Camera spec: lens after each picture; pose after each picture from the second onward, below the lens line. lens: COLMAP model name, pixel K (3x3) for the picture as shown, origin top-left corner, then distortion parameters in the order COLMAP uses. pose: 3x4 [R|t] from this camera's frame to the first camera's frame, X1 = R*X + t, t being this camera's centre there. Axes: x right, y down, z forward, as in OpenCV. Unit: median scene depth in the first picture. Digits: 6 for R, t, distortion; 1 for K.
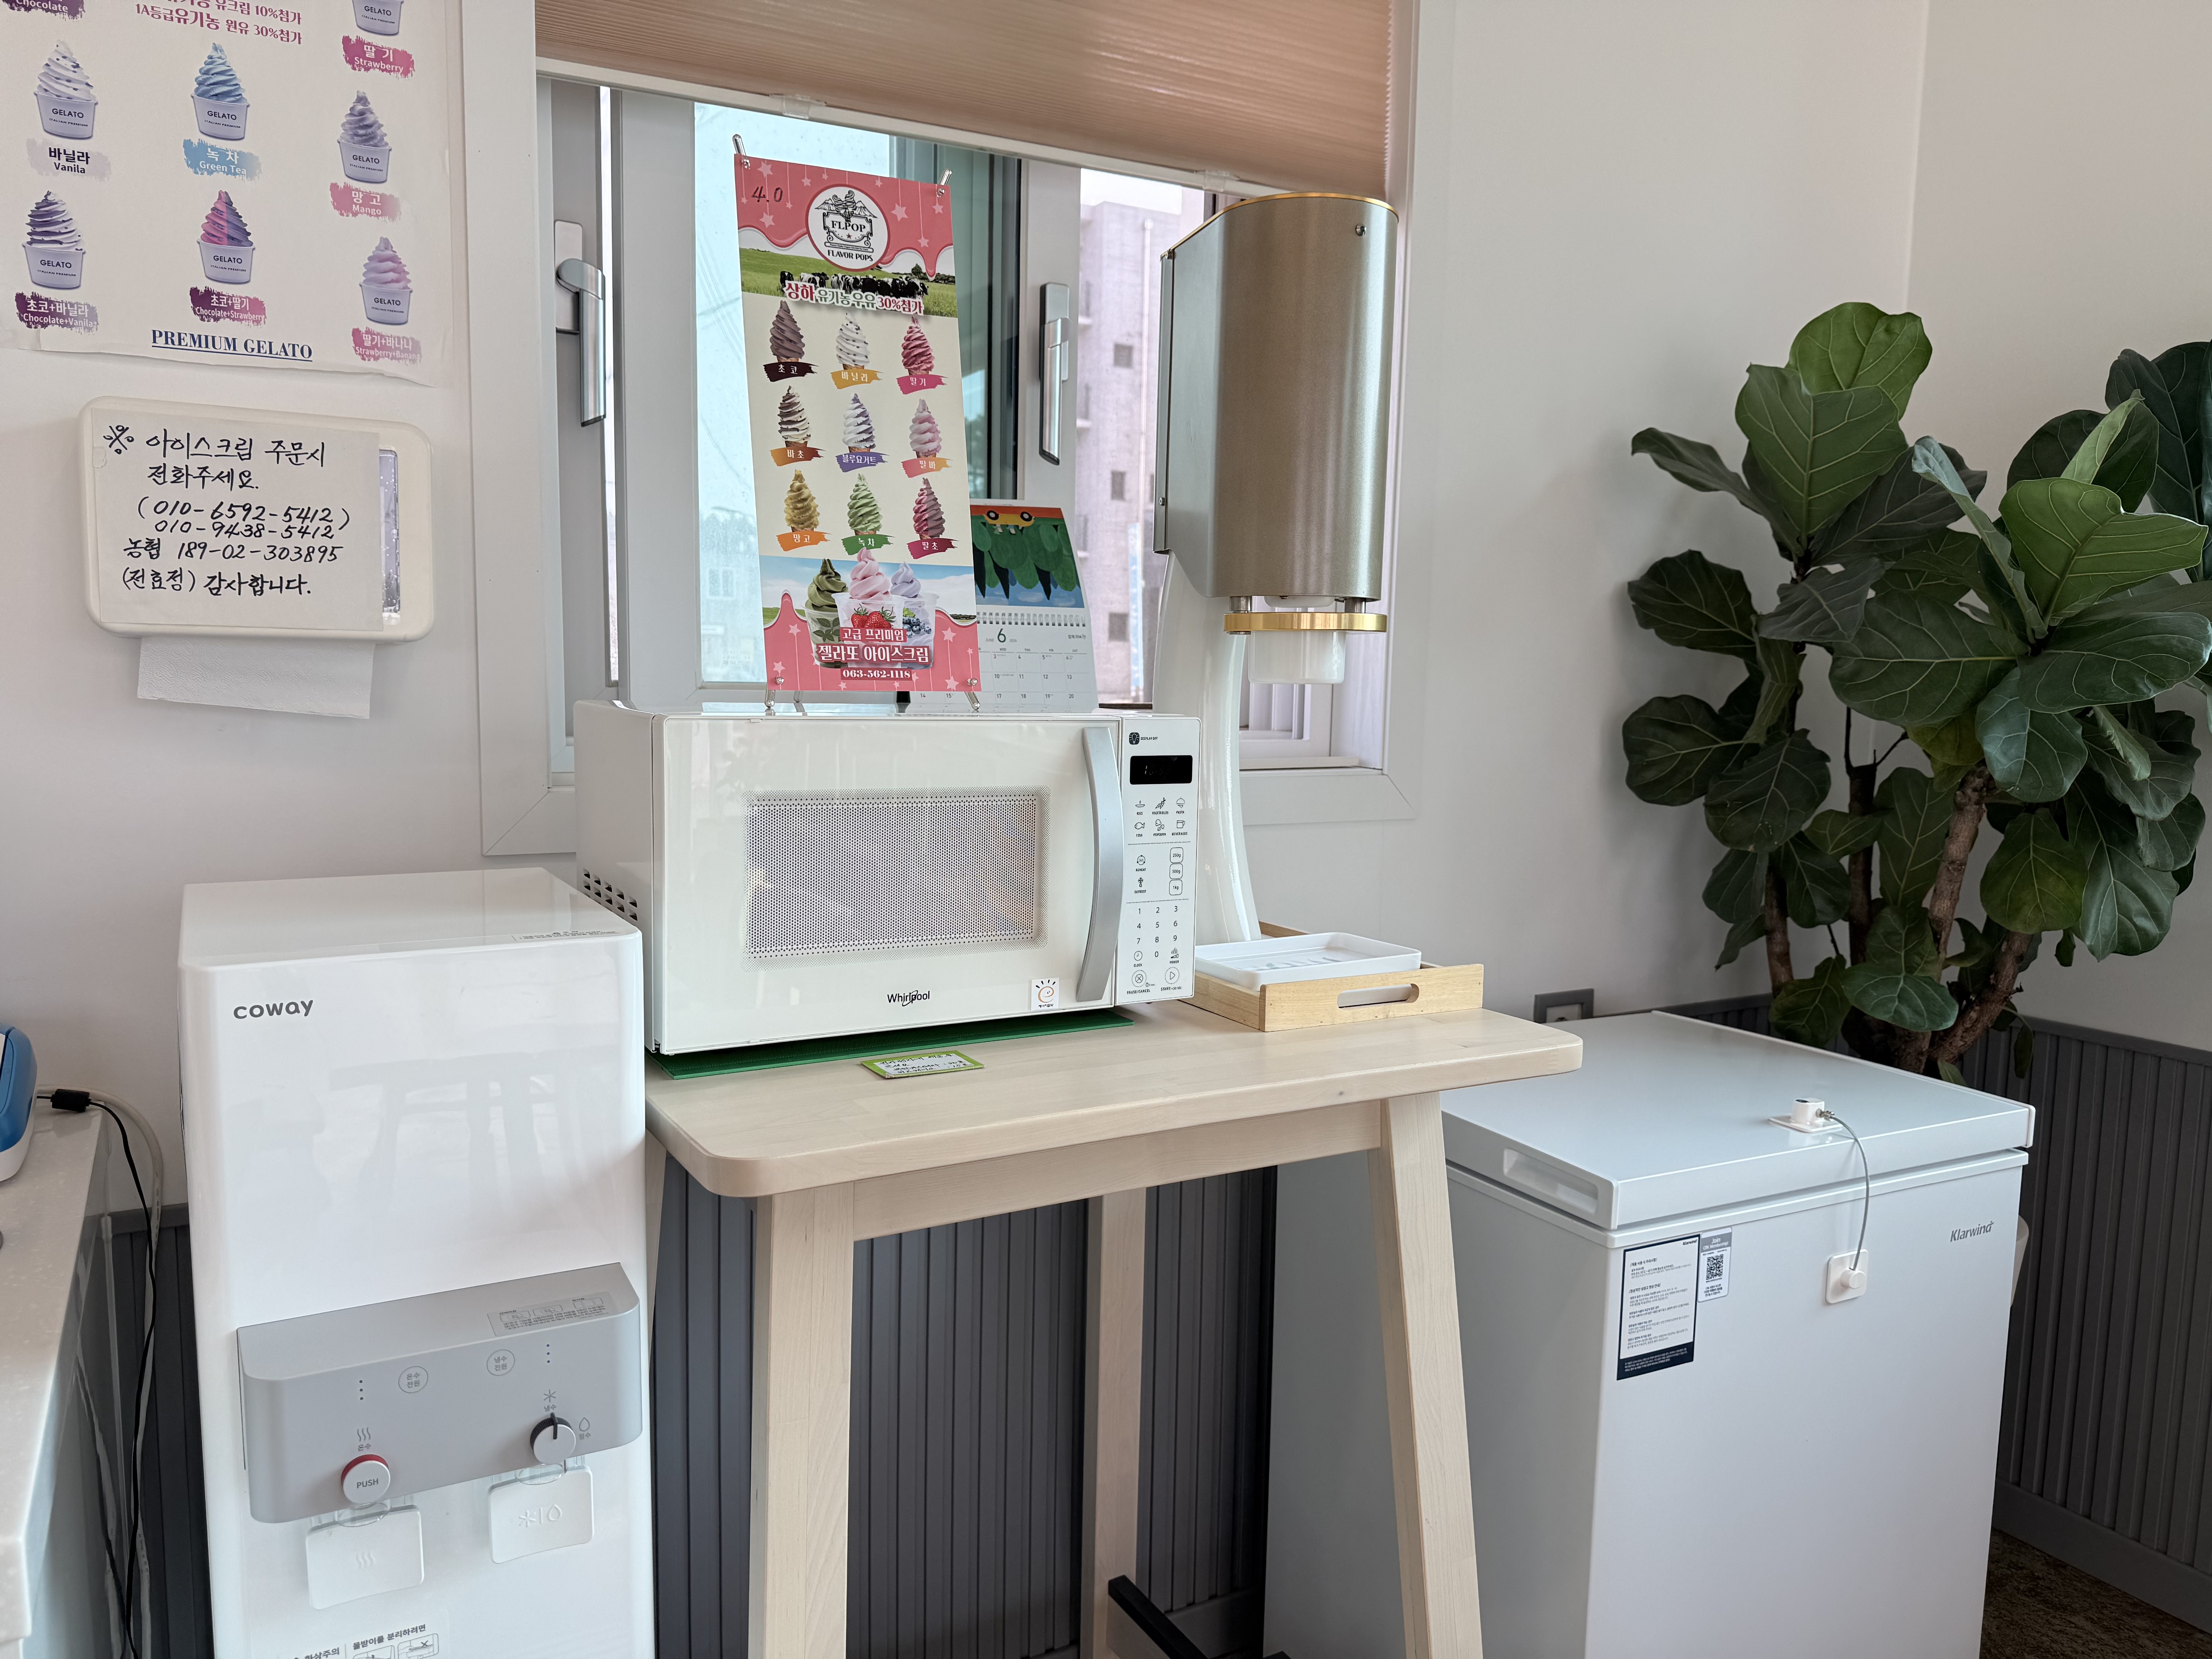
lens RADIAL K [[1544.9, 0, 1103.6], [0, 1544.9, 826.6], [0, 0, 1]] dist [0.007504, -0.003184]
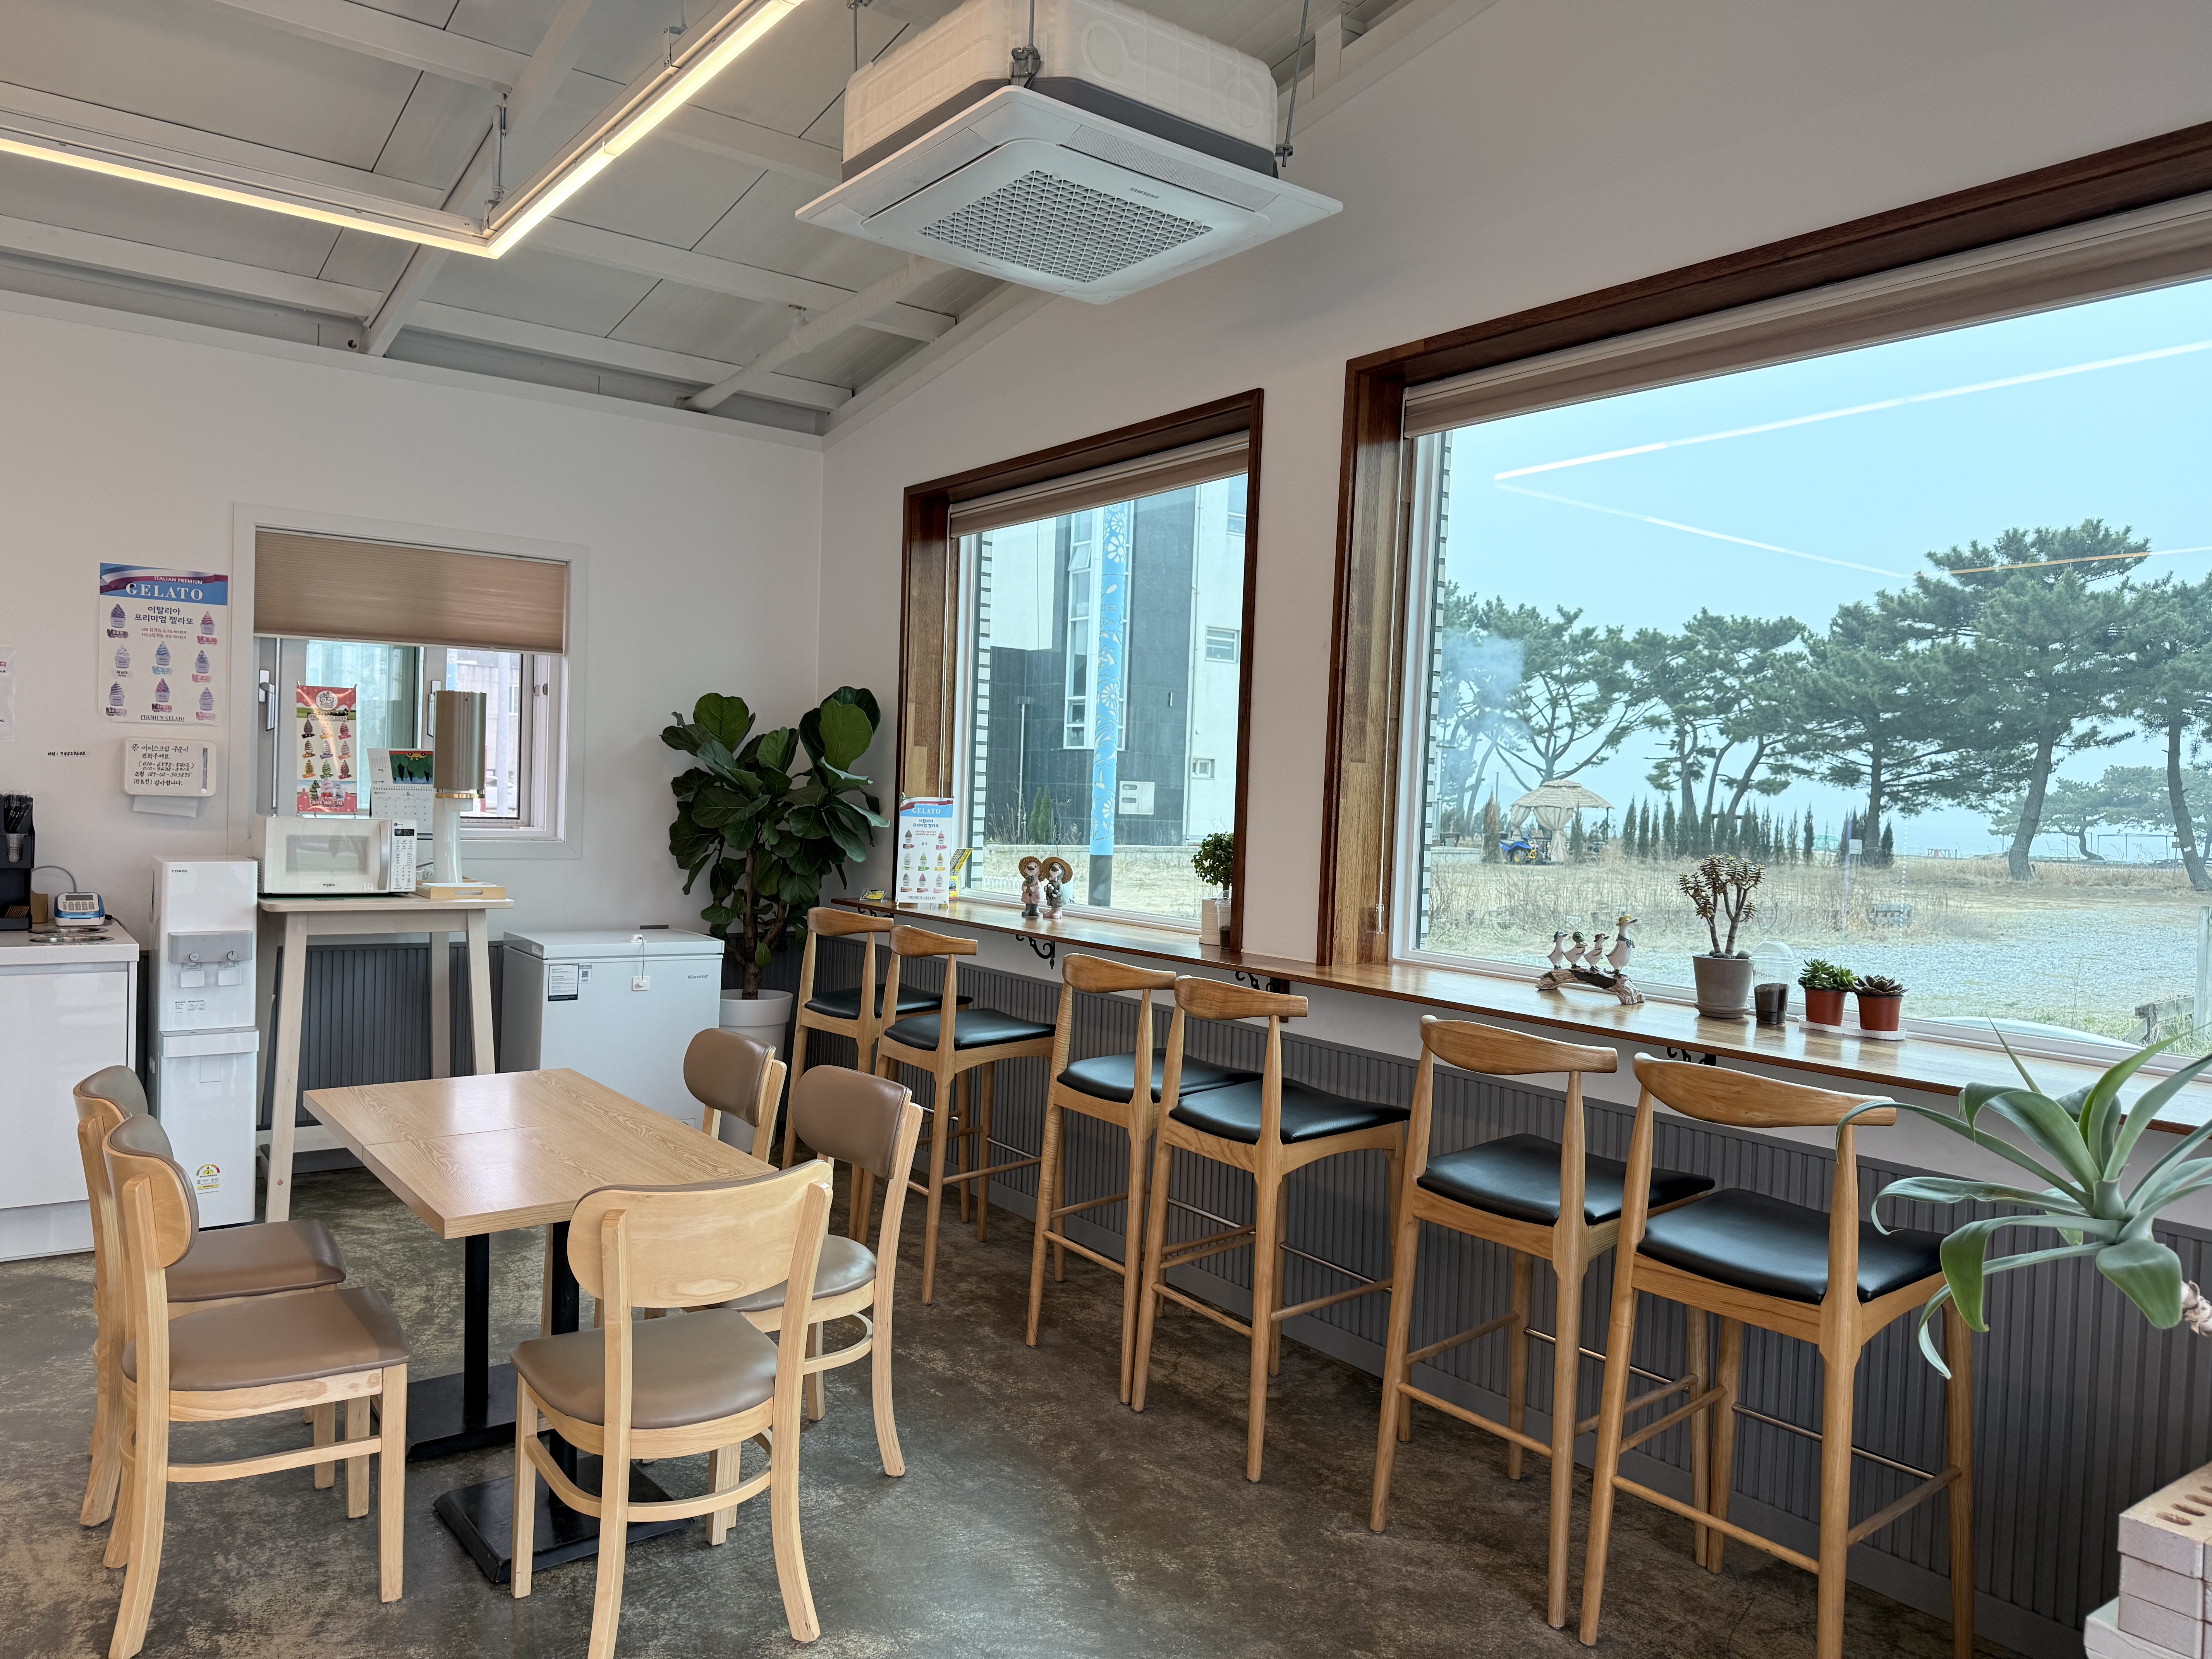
lens RADIAL K [[1544.9, 0, 1099.8], [0, 1544.9, 835.5], [0, 0, 1]] dist [0.007504, -0.003184]
pose [[0.993656, 0.010268, 0.111996, 1.335737], [-0.001380, 0.996861, -0.079155, 0.278946], [-0.112457, 0.078498, 0.990551, -3.085576]]
